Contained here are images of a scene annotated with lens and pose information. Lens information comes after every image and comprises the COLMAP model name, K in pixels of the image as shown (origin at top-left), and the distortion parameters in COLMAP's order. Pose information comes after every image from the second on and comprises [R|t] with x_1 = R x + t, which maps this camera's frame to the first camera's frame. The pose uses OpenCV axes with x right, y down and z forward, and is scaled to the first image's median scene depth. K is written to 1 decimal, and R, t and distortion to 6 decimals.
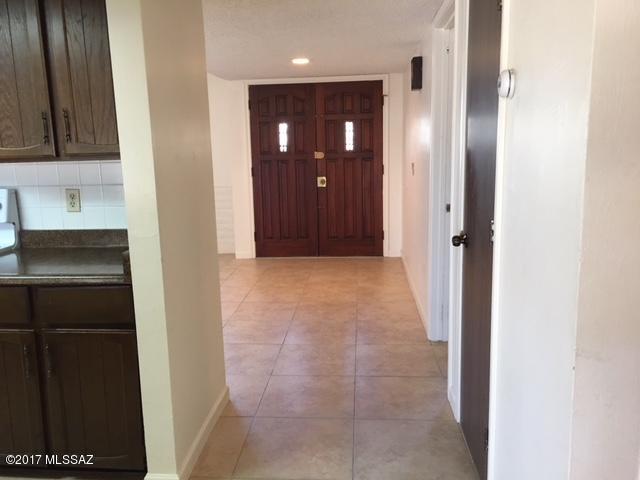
lens RADIAL K [[545.0, 0, 320.0], [0, 545.0, 240.0], [0, 0, 1]] dist [0.051173, -0.018257]
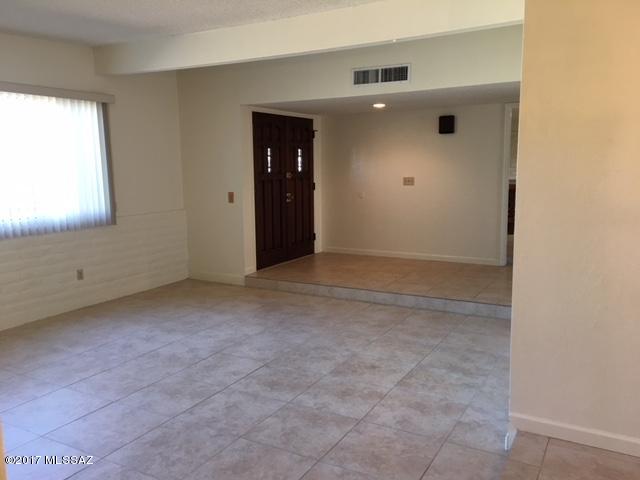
lens RADIAL K [[544.9, 0, 307.2], [0, 544.9, 233.2], [0, 0, 1]] dist [0.086388, 0.002436]
pose [[0.438341, -0.093375, 0.893945, -1.059718], [0.164577, 0.986112, 0.022303, -0.049745], [-0.883613, 0.137347, 0.447620, 0.441736]]
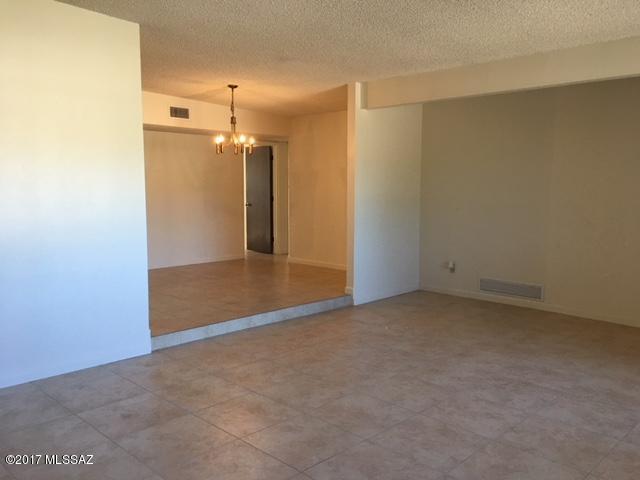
lens RADIAL K [[545.0, 0, 320.0], [0, 545.0, 240.0], [0, 0, 1]] dist [0.051173, -0.018257]
pose [[-0.642217, 0.100752, -0.759872, -0.198111], [-0.123281, 0.964842, 0.232123, -0.181092], [0.756544, 0.242751, -0.607217, 1.106662]]
